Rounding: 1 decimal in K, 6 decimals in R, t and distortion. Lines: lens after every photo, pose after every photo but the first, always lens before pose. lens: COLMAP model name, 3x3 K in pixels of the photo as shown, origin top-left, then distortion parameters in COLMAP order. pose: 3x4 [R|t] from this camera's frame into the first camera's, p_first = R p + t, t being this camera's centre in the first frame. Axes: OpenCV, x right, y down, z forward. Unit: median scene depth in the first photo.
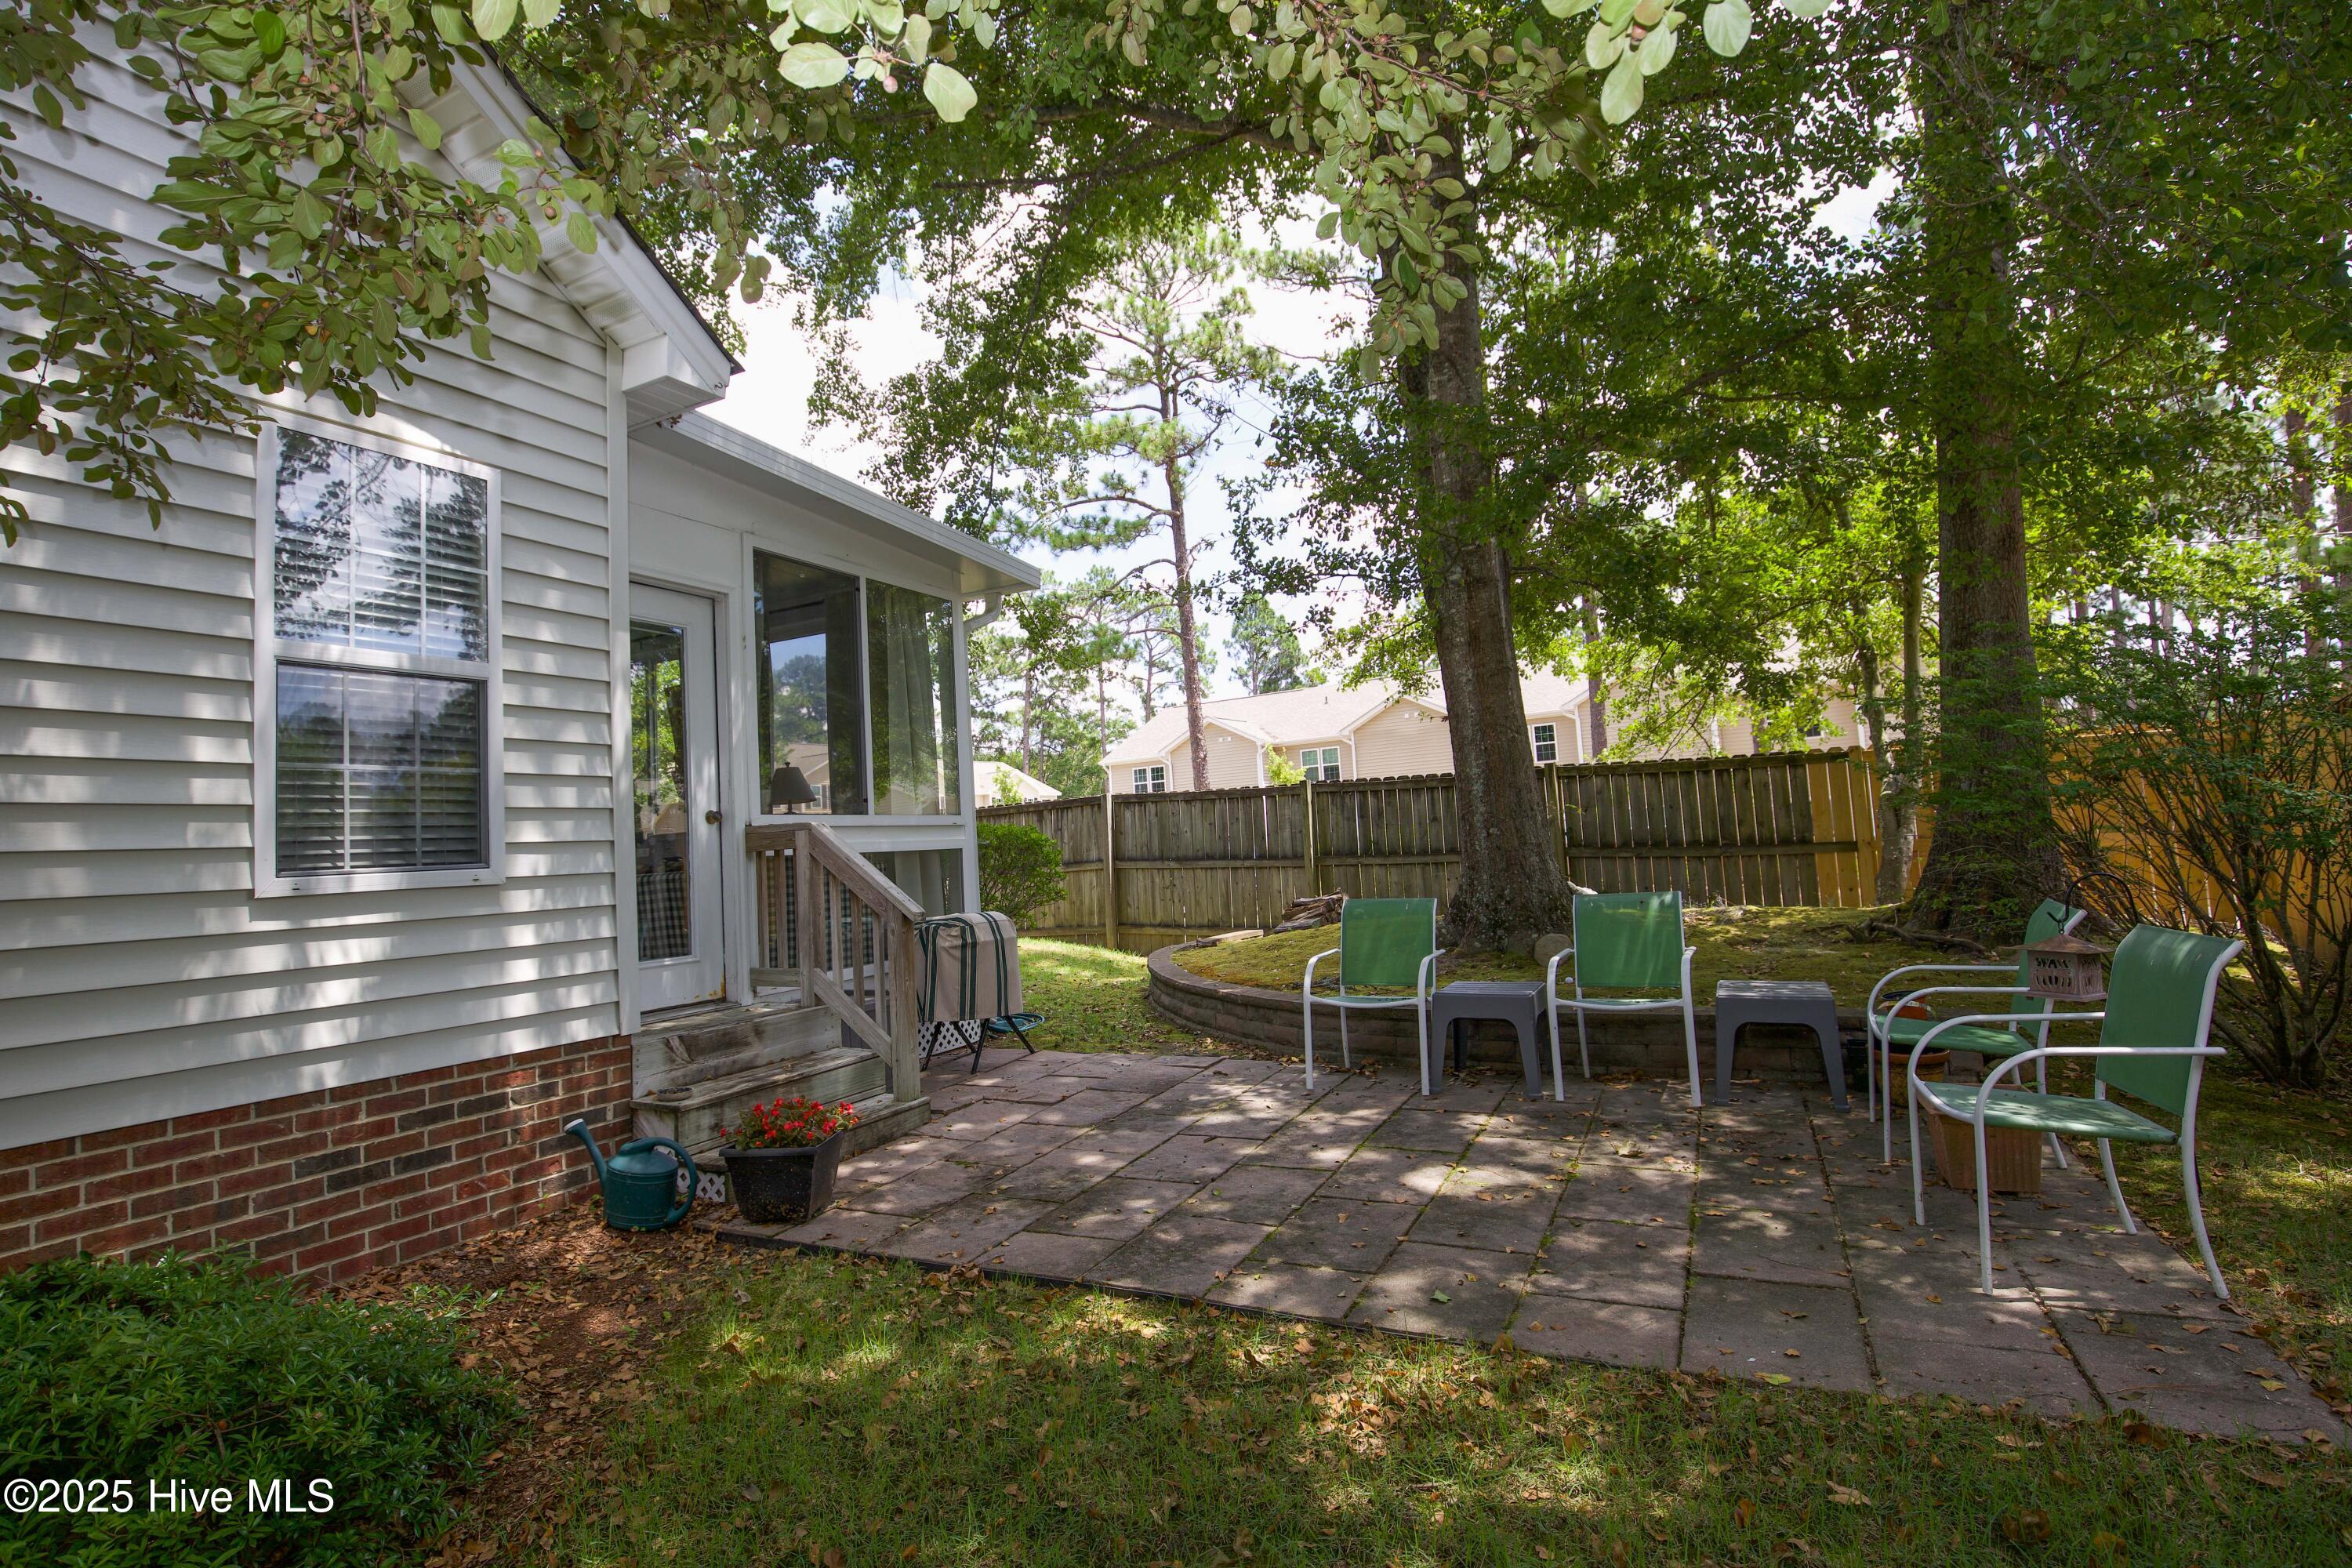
lens RADIAL K [[1165.0, 0, 1151.4], [0, 1165.0, 755.6], [0, 0, 1]] dist [-0.003411, 0.000206]
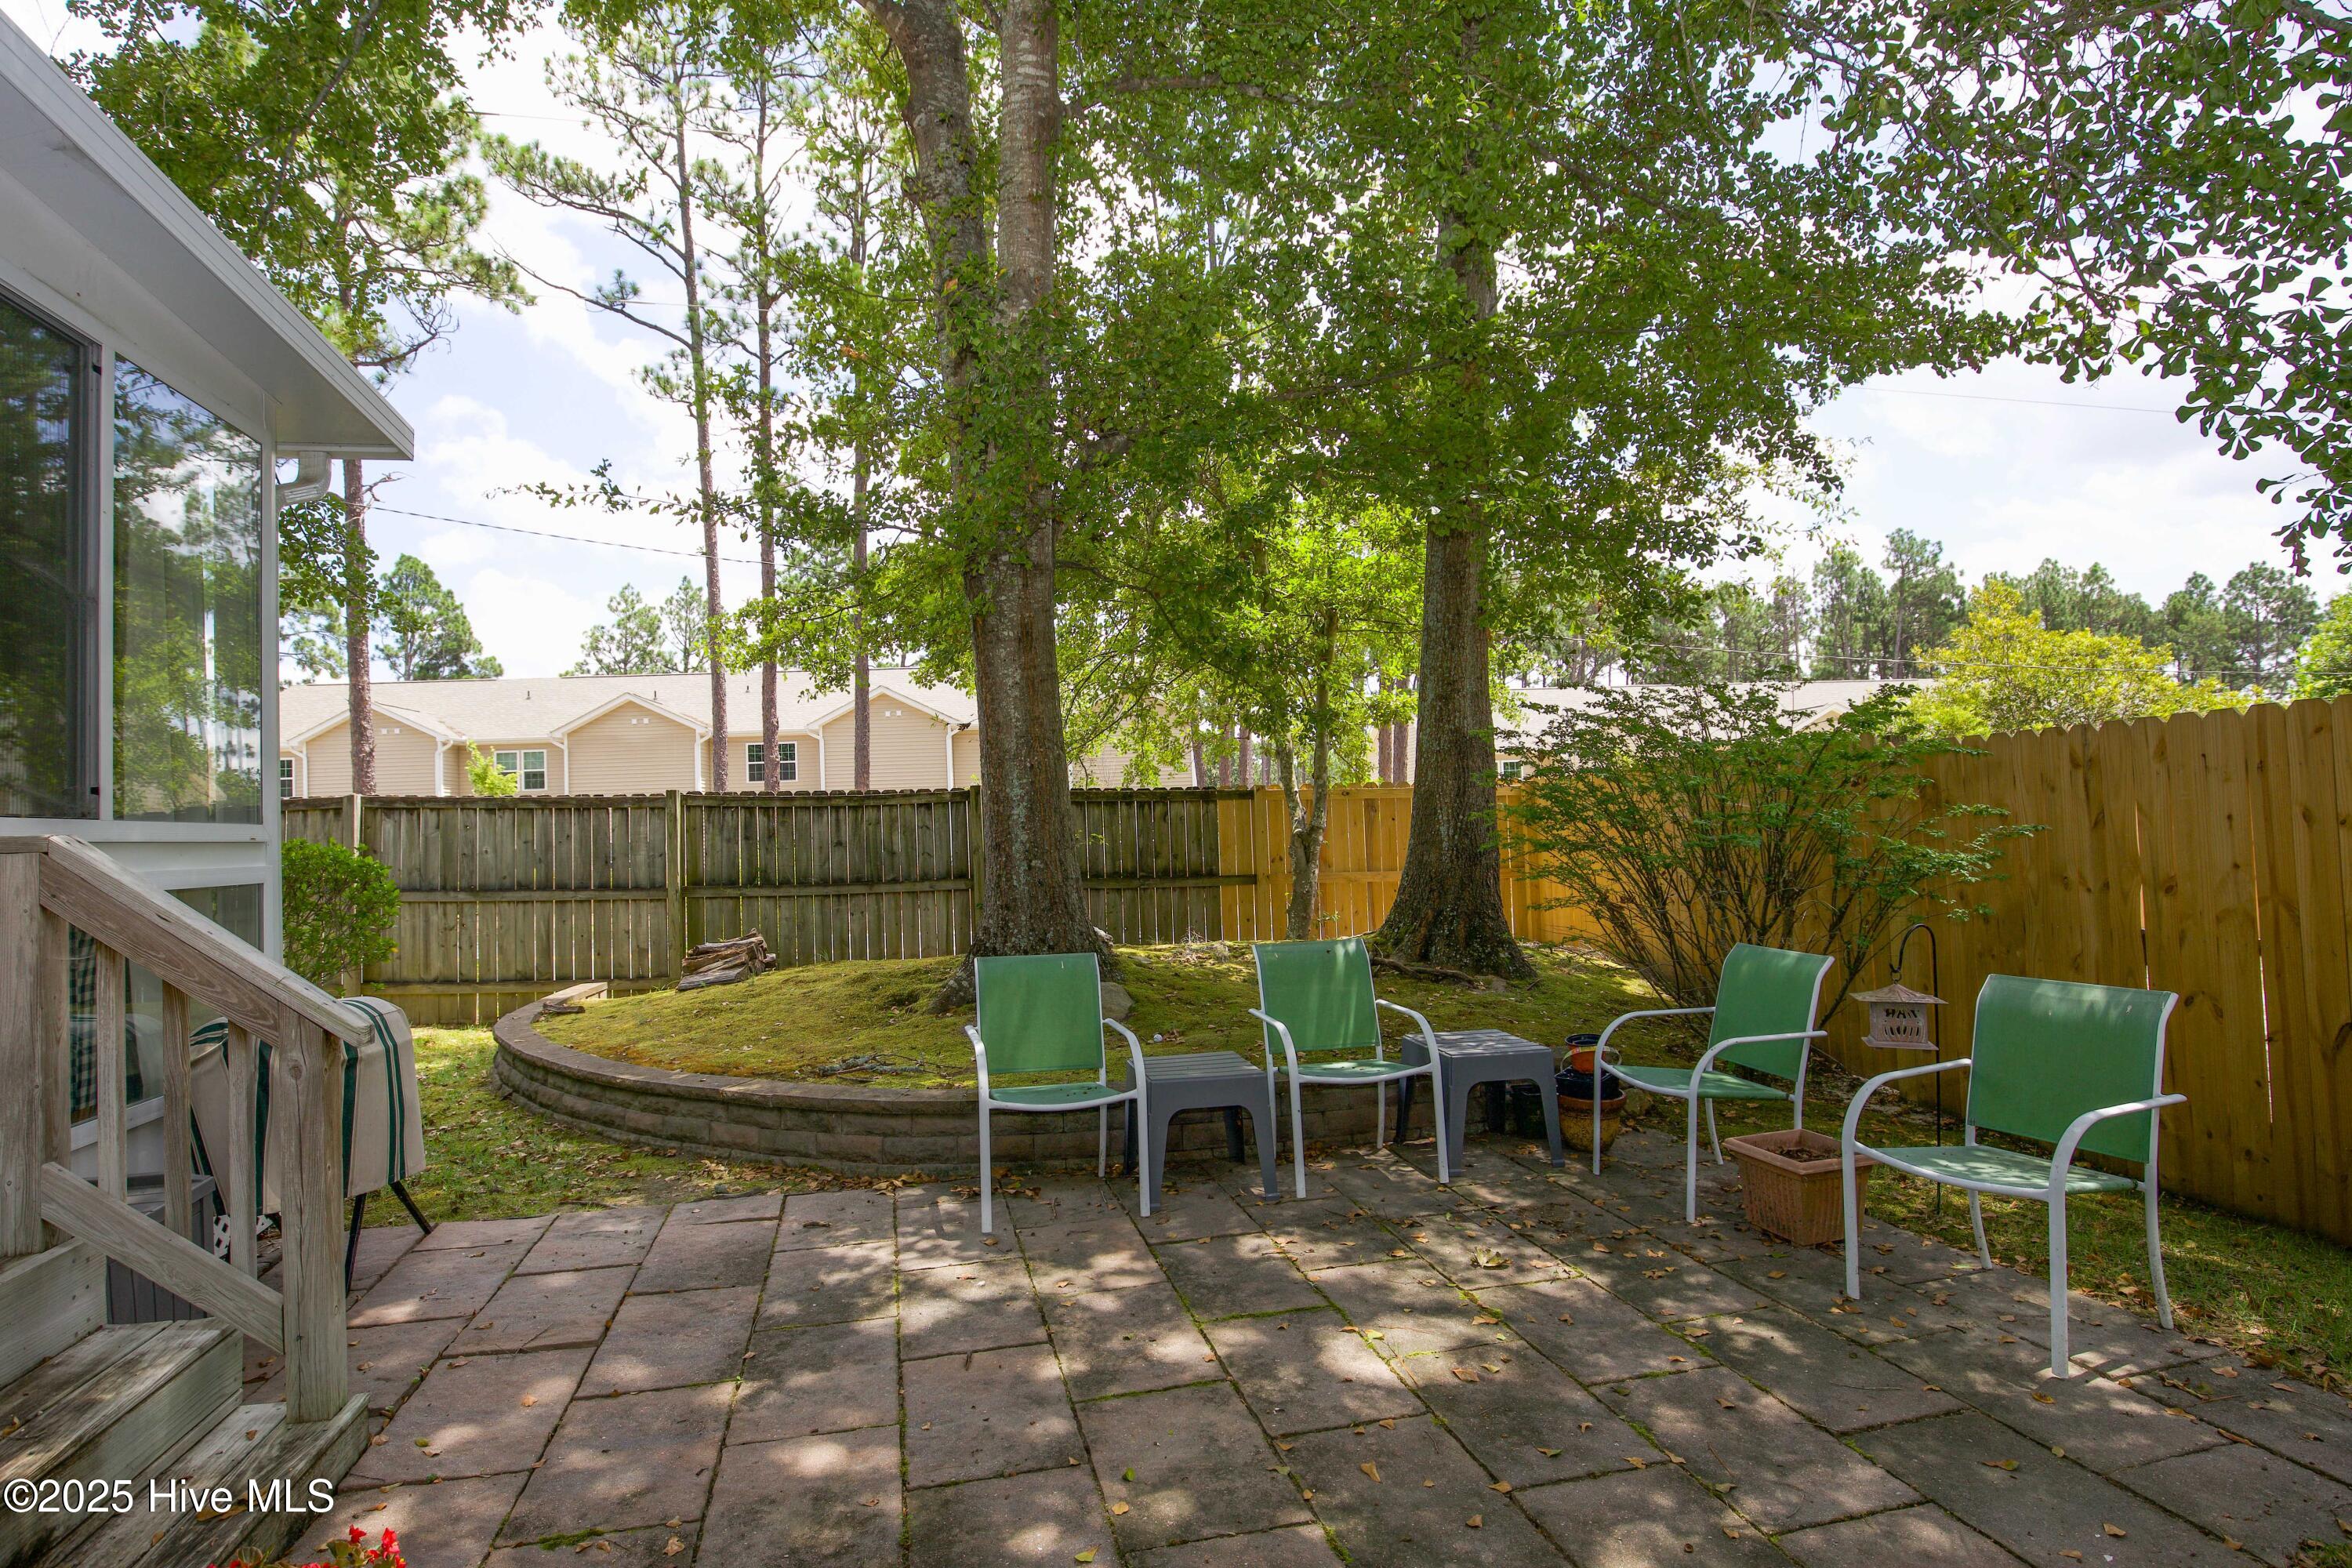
lens RADIAL K [[1171.3, 0, 1176.0], [0, 1171.3, 784.0], [0, 0, 1]] dist [-0.021396, 0.000280]
pose [[0.771253, 0.053727, 0.634258, -0.244200], [-0.058128, 0.998213, -0.013873, 0.018209], [-0.633869, -0.026168, 0.772997, 0.393572]]
